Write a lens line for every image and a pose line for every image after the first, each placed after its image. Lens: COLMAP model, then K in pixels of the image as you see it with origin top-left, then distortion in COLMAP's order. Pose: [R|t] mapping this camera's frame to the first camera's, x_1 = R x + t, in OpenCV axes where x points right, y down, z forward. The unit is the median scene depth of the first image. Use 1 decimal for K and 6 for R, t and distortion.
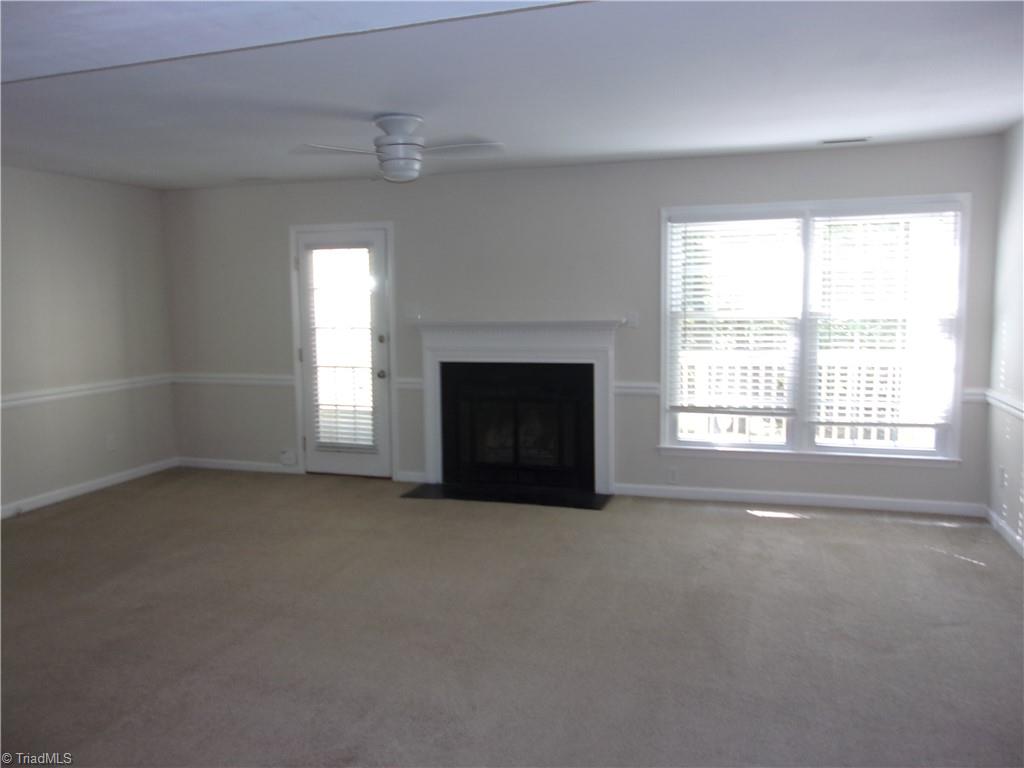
lens RADIAL K [[806.5, 0, 509.9], [0, 806.5, 385.6], [0, 0, 1]] dist [-0.004673, 0.026546]
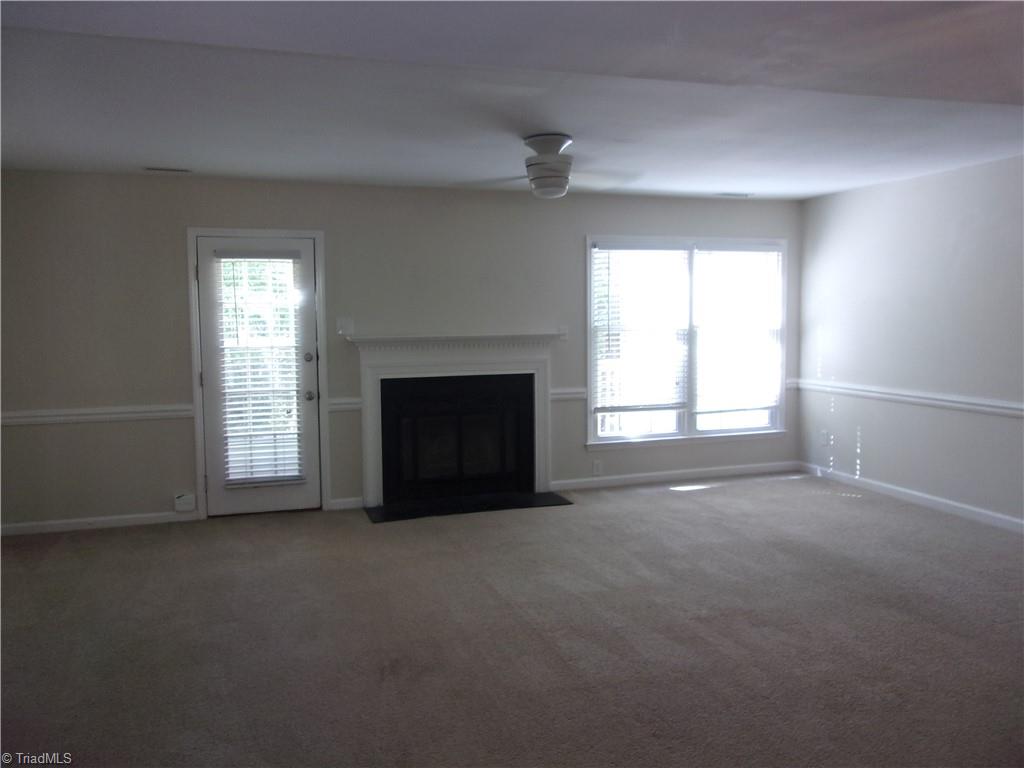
lens RADIAL K [[806.5, 0, 500.8], [0, 806.5, 389.8], [0, 0, 1]] dist [-0.004673, 0.026546]
pose [[0.810621, -0.052667, 0.583198, -0.528430], [0.062058, 0.998065, 0.003874, -0.011698], [-0.582274, 0.033052, 0.812321, 0.131485]]
